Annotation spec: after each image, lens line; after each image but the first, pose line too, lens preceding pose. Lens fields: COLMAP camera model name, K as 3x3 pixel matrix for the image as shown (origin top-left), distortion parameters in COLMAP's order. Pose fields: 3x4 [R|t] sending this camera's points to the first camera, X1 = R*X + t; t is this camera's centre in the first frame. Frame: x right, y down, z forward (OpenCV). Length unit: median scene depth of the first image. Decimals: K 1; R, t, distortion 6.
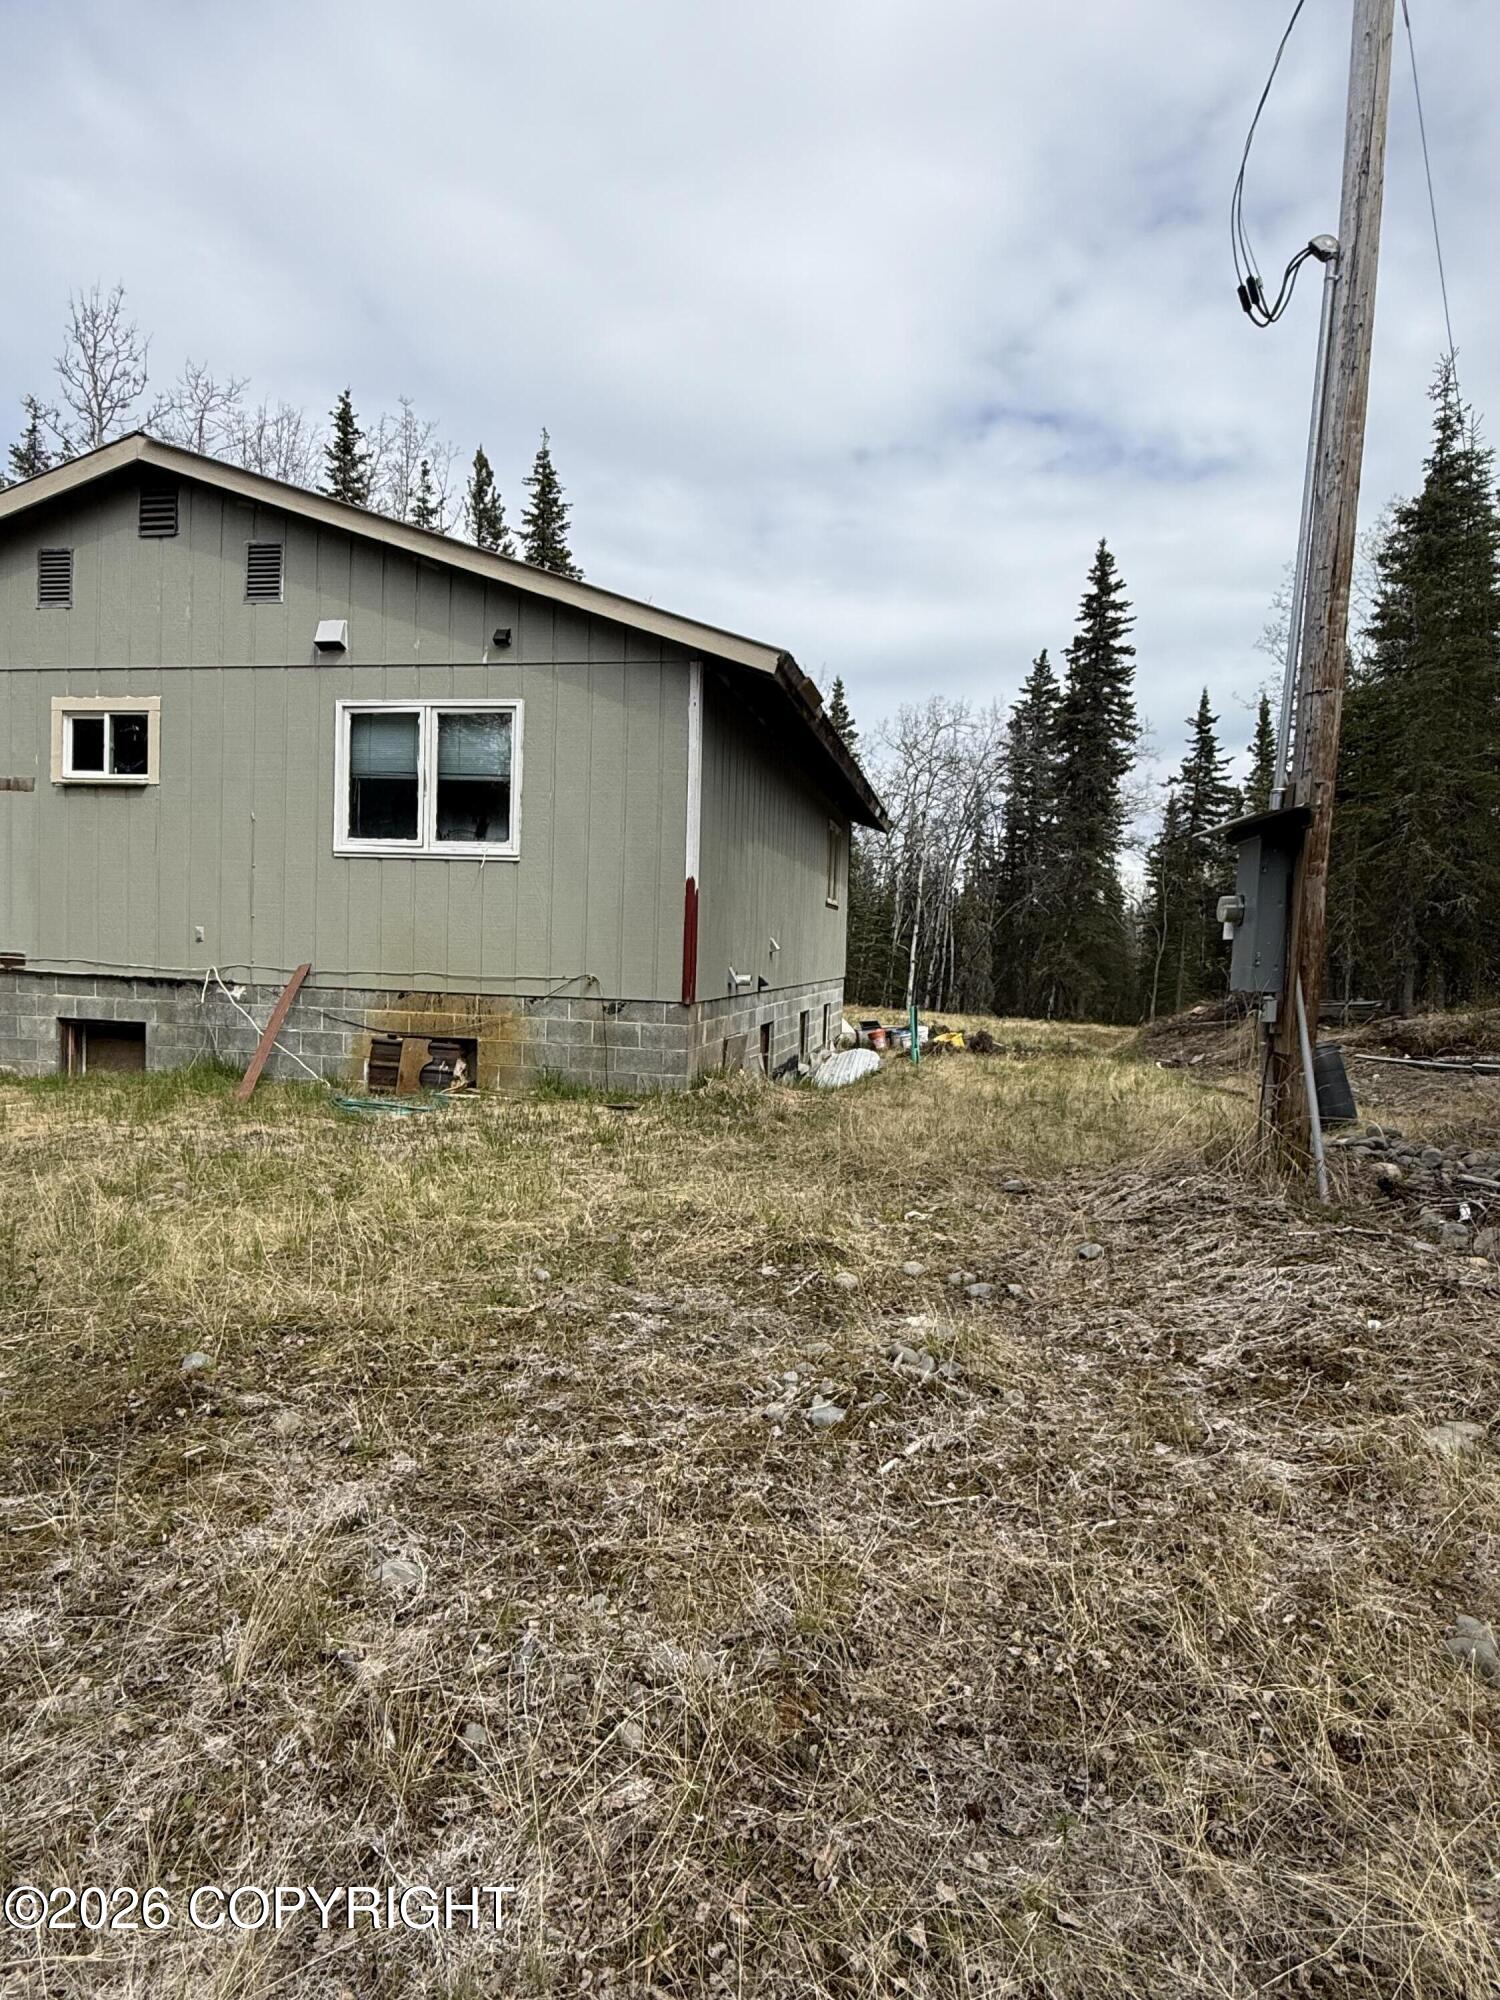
lens RADIAL K [[1208.5, 0, 750.0], [0, 1208.5, 1000.0], [0, 0, 1]] dist [0.001041, 0.000119]
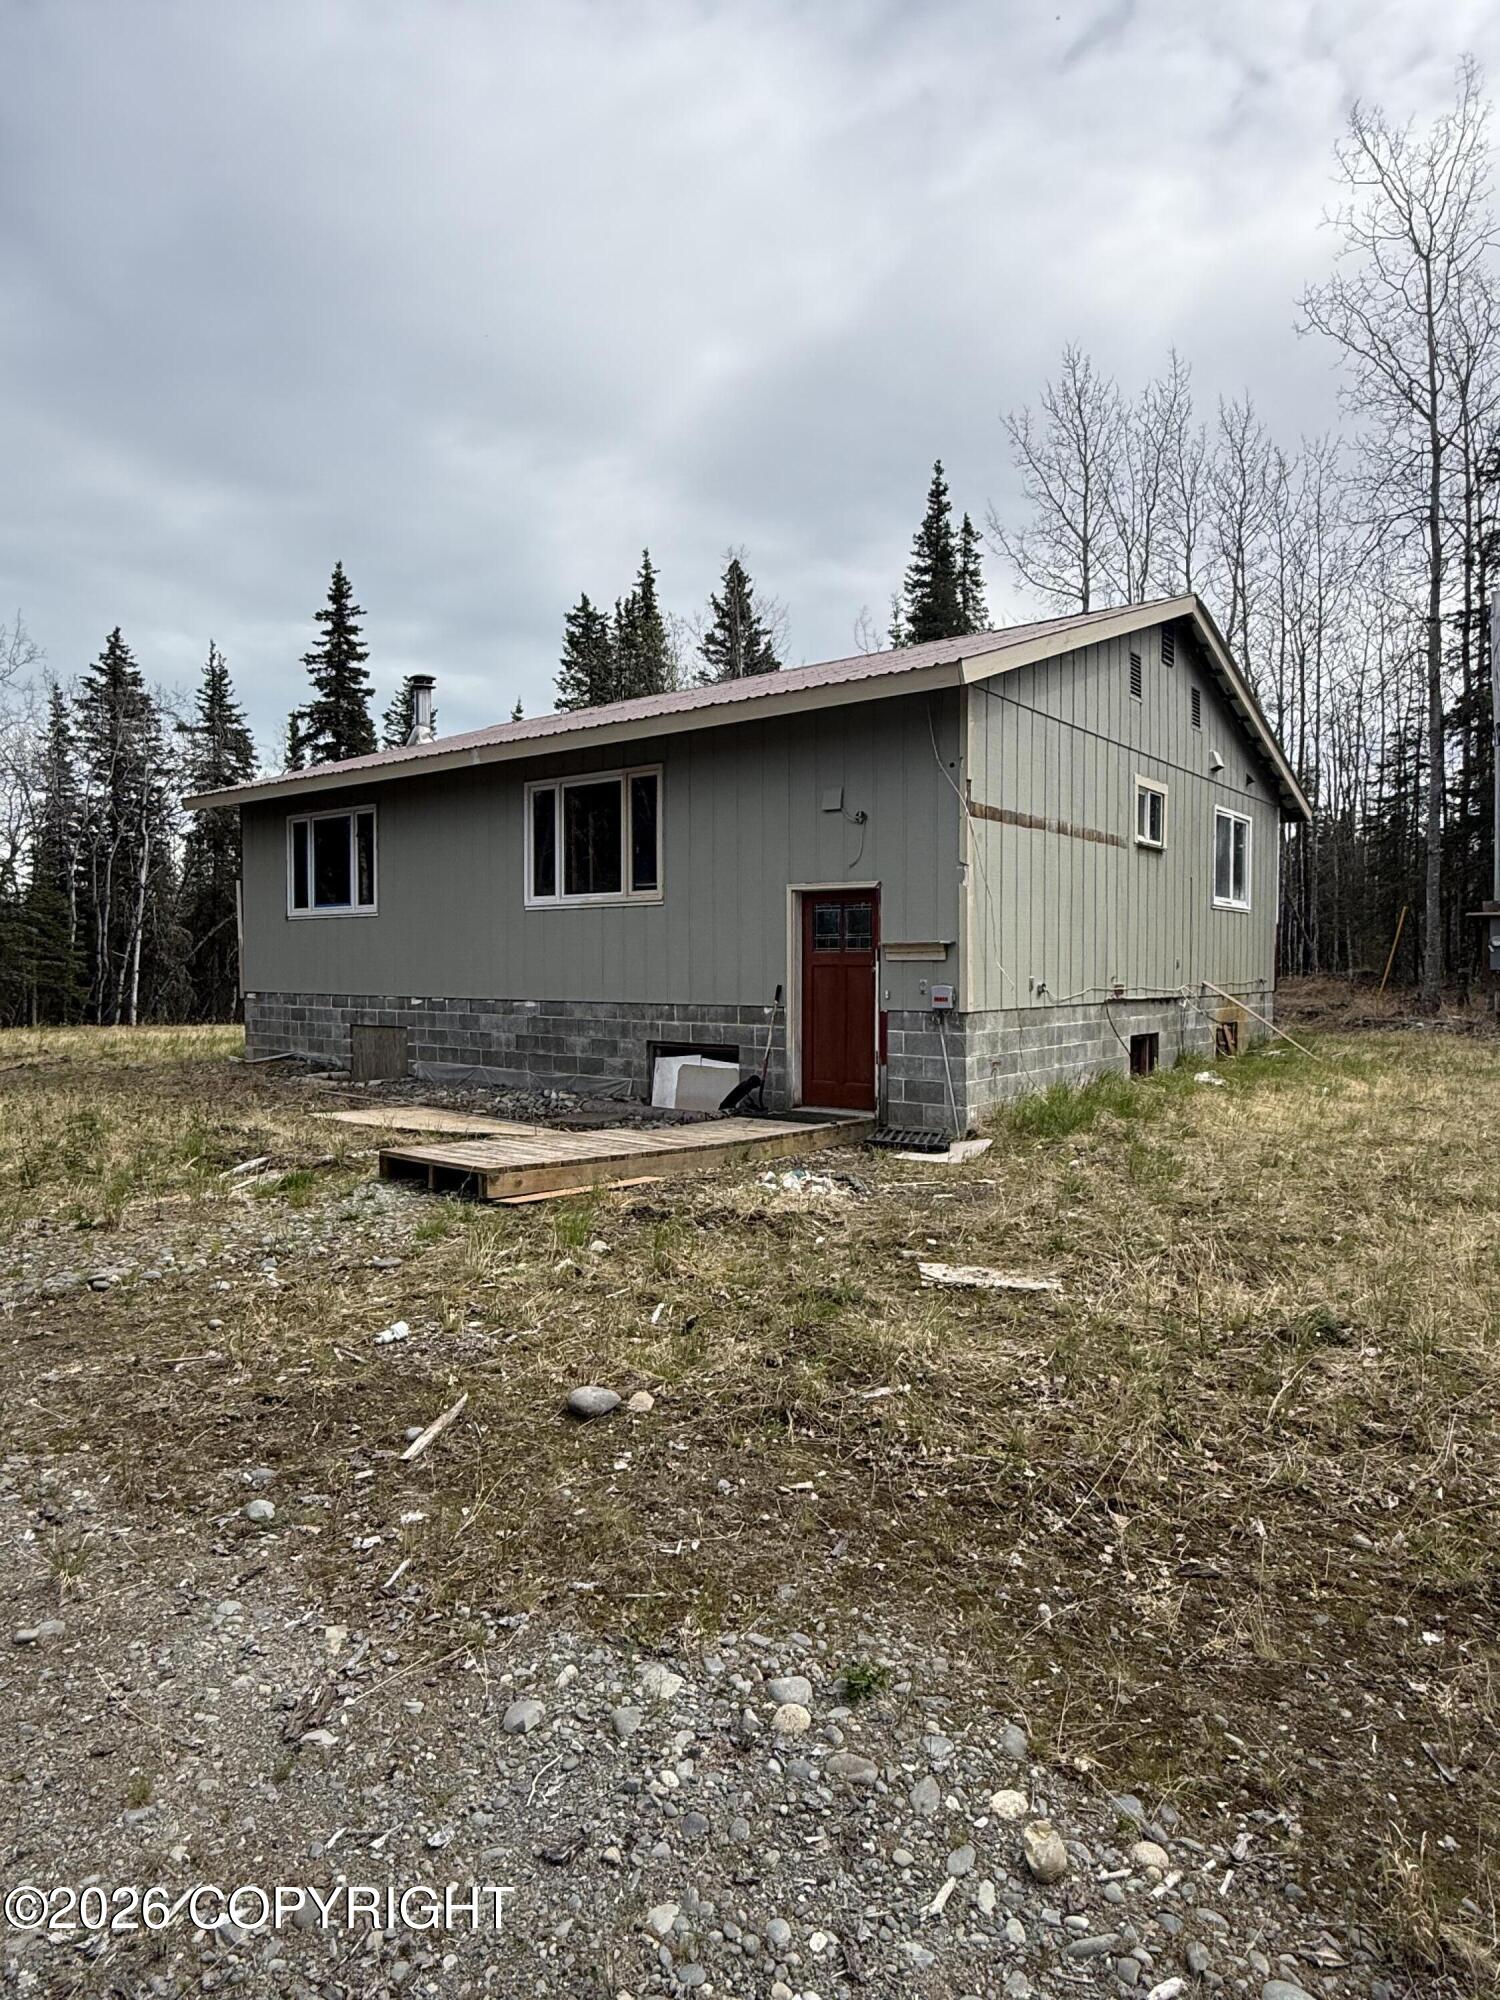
lens RADIAL K [[1208.5, 0, 750.0], [0, 1208.5, 1000.0], [0, 0, 1]] dist [0.001041, 0.000119]
pose [[0.443109, -0.055802, 0.894729, -0.798616], [0.049493, 0.998061, 0.037735, -0.037666], [-0.895100, 0.027562, 0.445012, 0.352967]]
